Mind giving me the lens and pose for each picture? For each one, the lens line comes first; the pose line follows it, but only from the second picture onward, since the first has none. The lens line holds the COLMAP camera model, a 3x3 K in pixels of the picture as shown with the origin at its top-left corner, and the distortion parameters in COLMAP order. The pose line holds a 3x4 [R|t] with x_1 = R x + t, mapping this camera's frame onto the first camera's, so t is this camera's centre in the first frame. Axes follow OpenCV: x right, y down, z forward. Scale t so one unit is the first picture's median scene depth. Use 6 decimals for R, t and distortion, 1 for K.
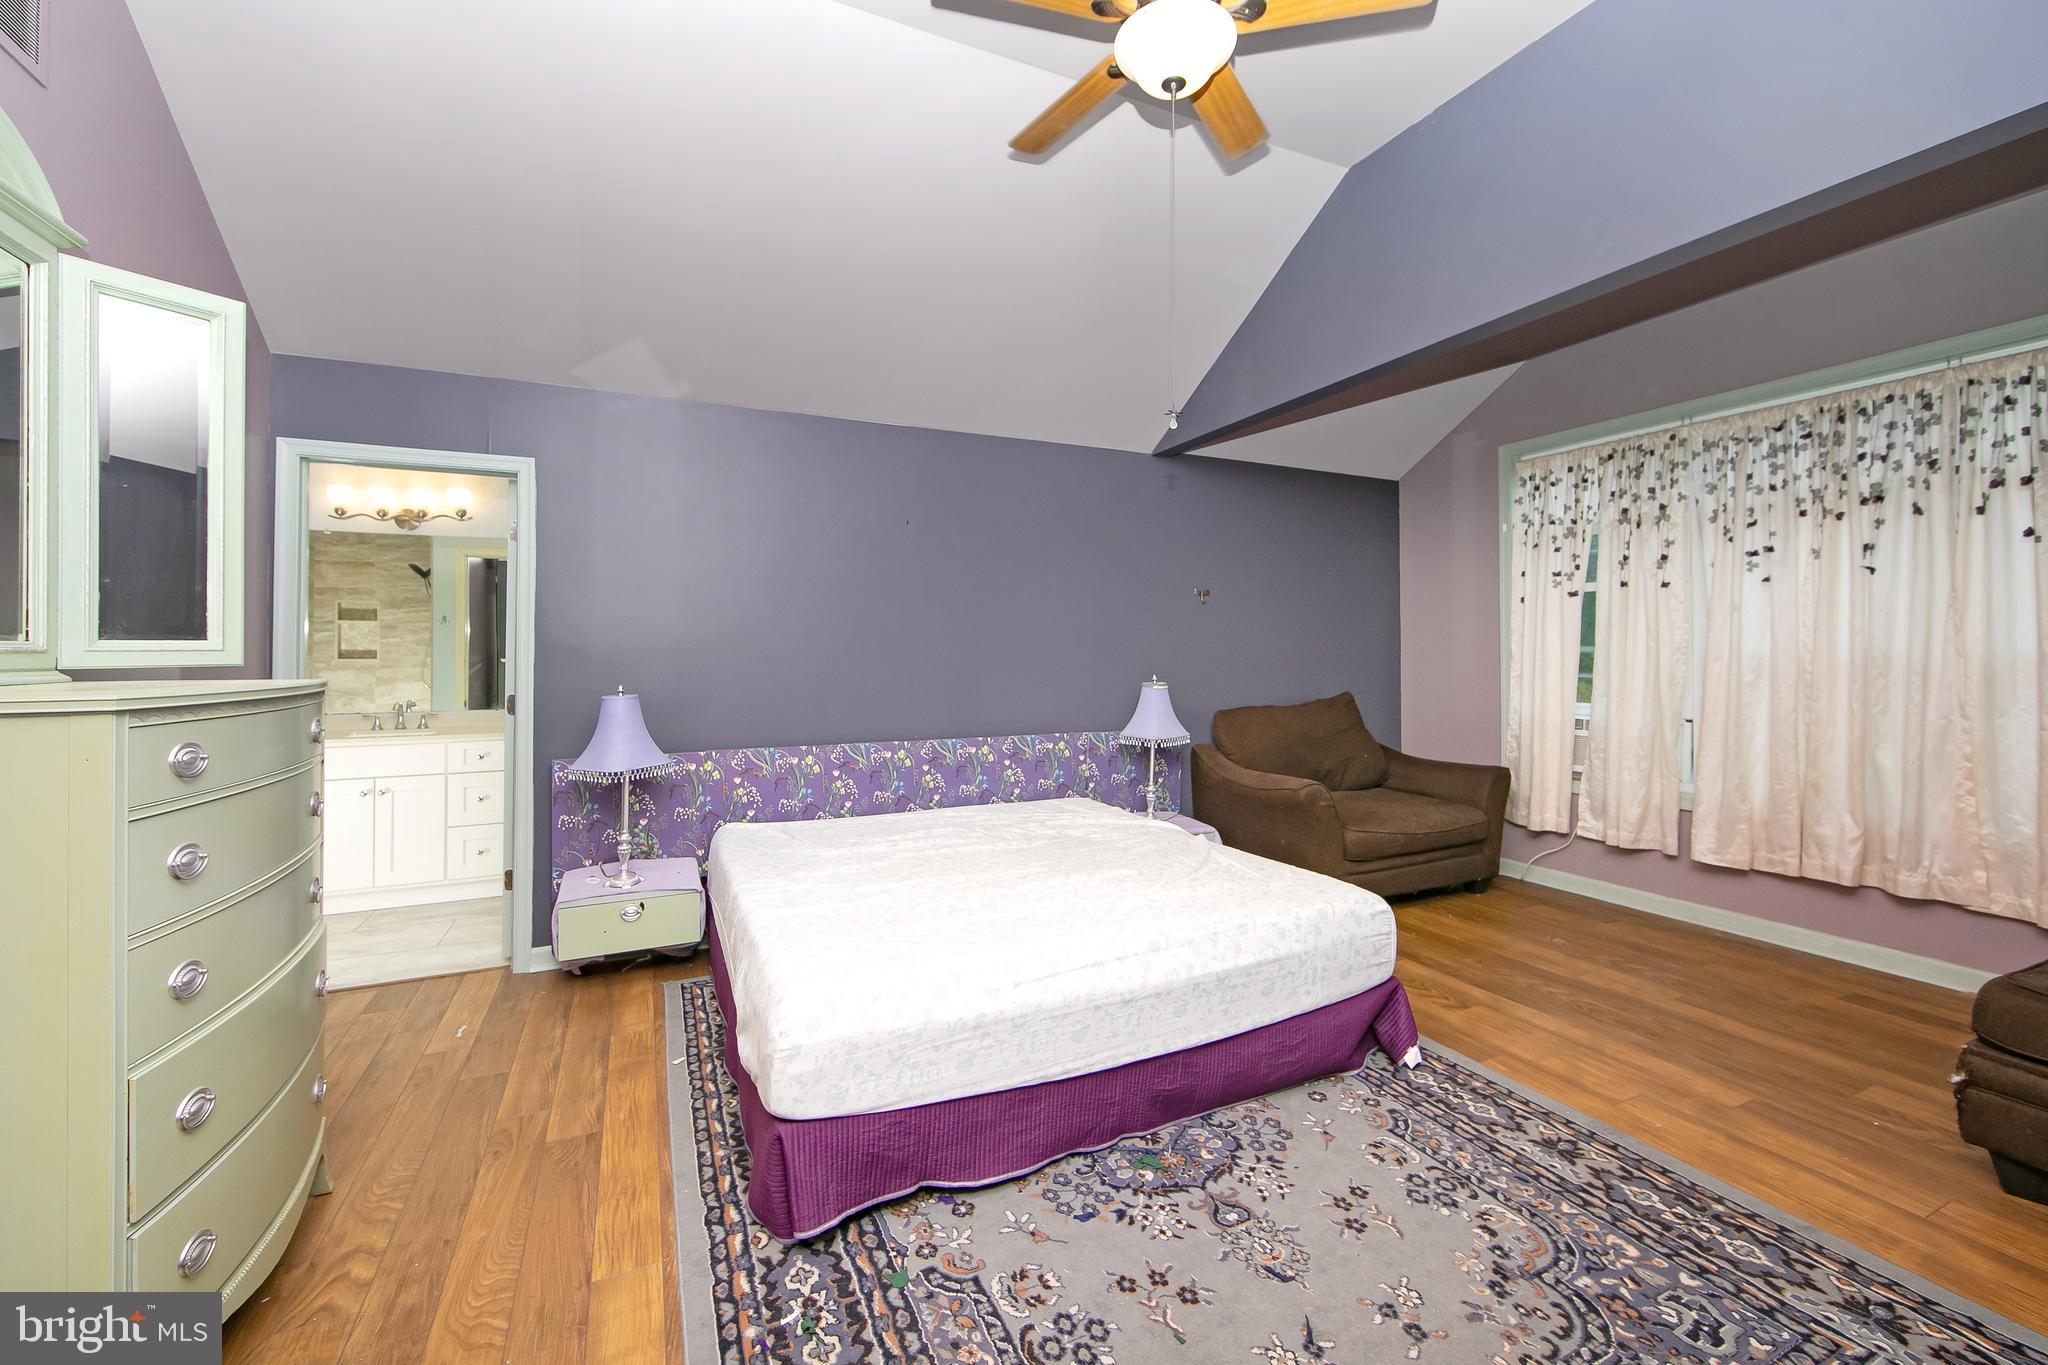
lens RADIAL K [[831.3, 0, 1014.4], [0, 831.3, 690.4], [0, 0, 1]] dist [-0.012309, -0.000257]
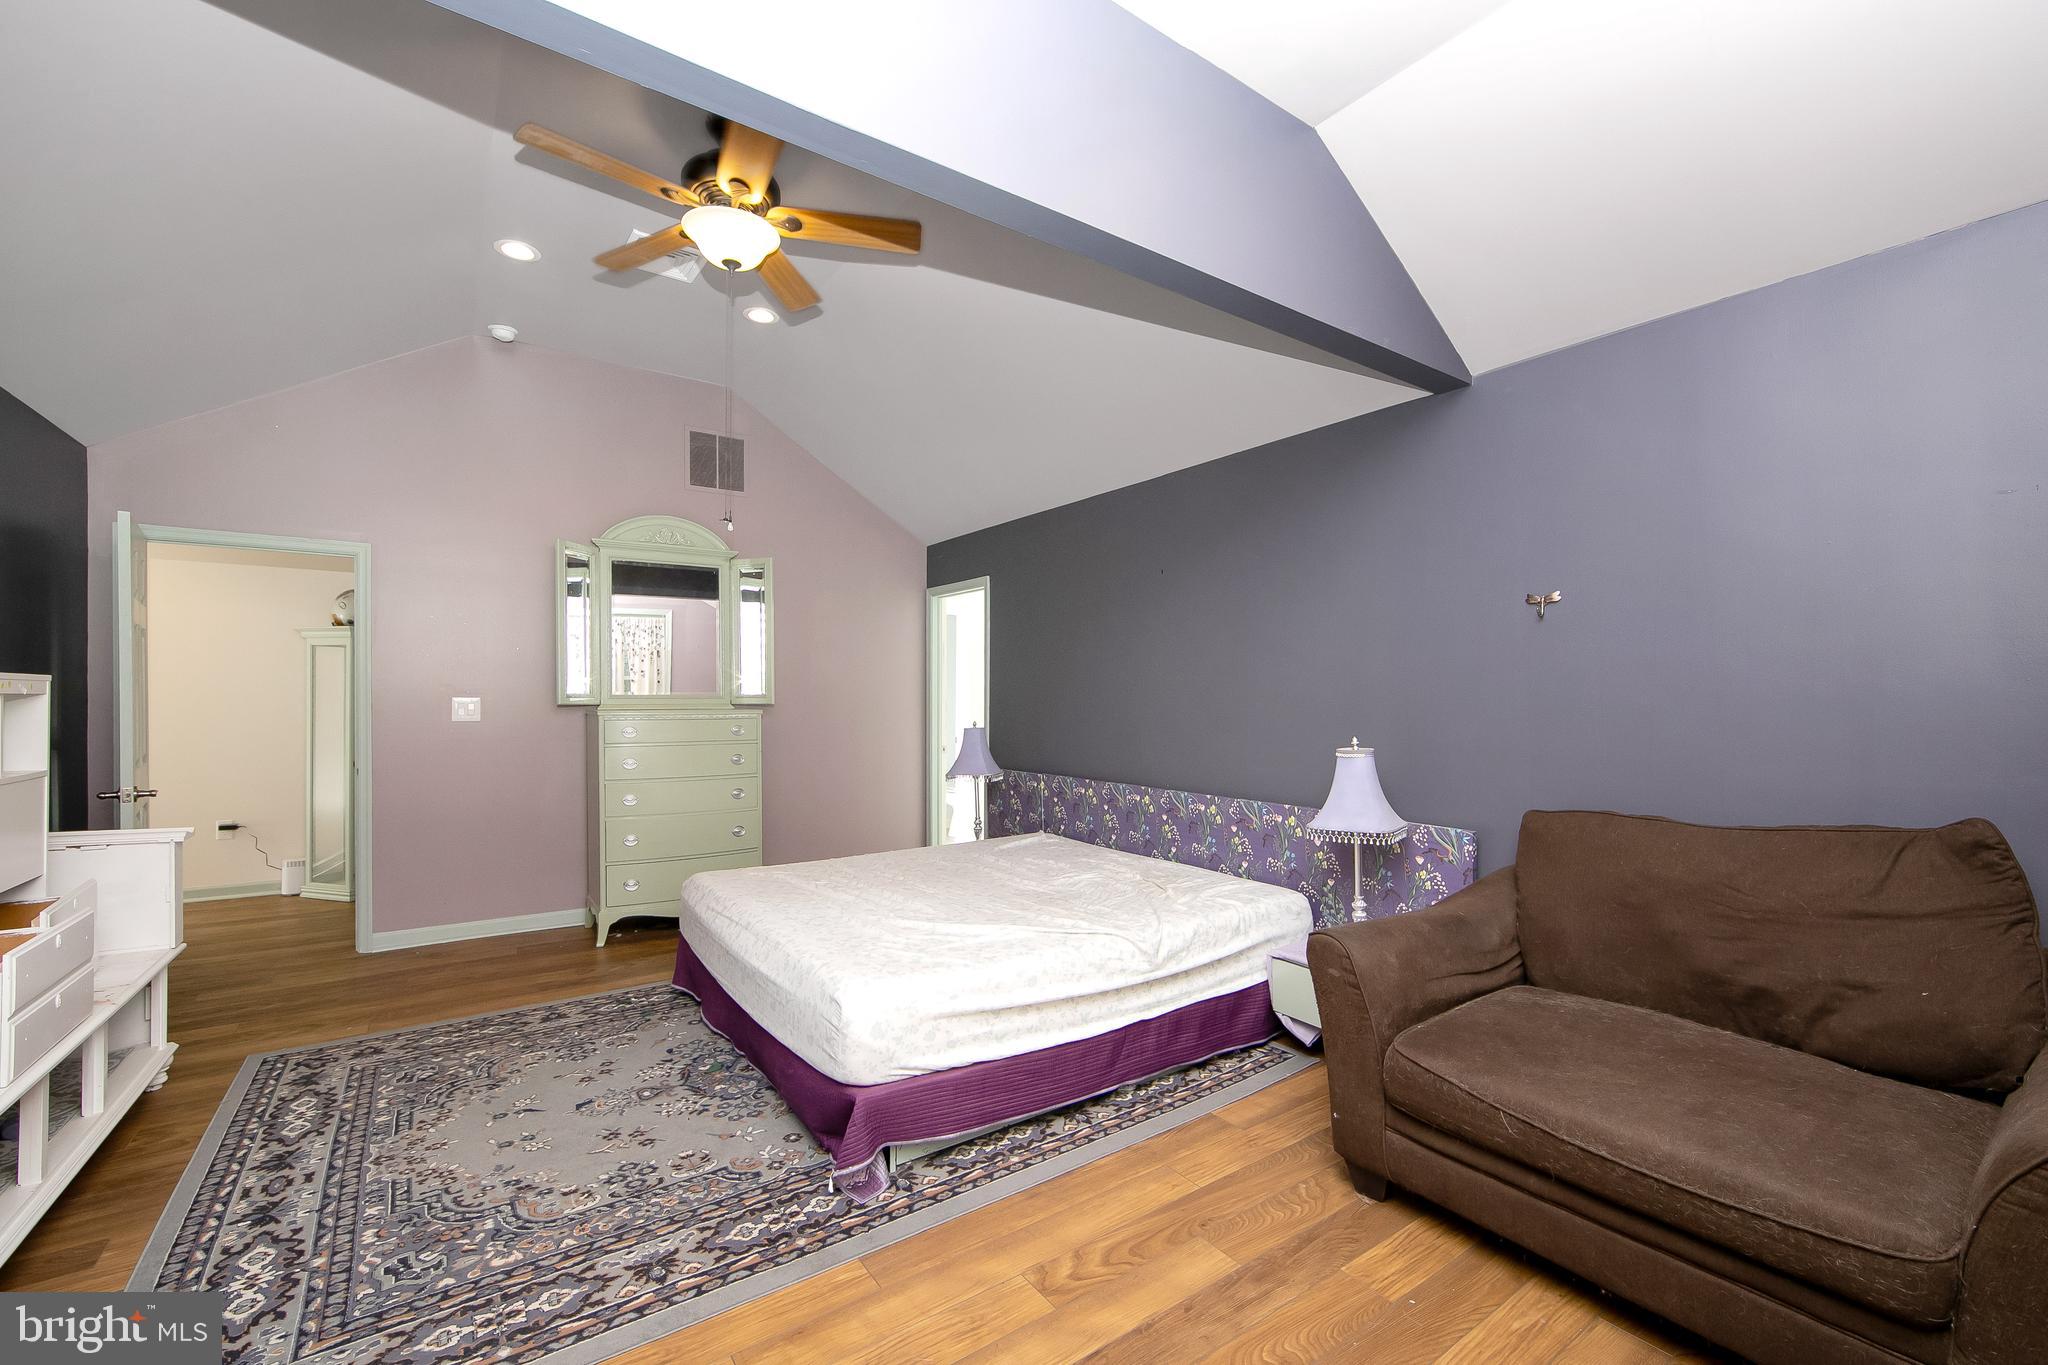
lens RADIAL K [[831.3, 0, 1014.4], [0, 831.3, 690.4], [0, 0, 1]] dist [-0.012309, -0.000257]
pose [[0.183460, -0.002819, -0.983023, 1.837908], [-0.049841, 0.998683, -0.012166, -0.084824], [0.981763, 0.051227, 0.183077, 1.353357]]
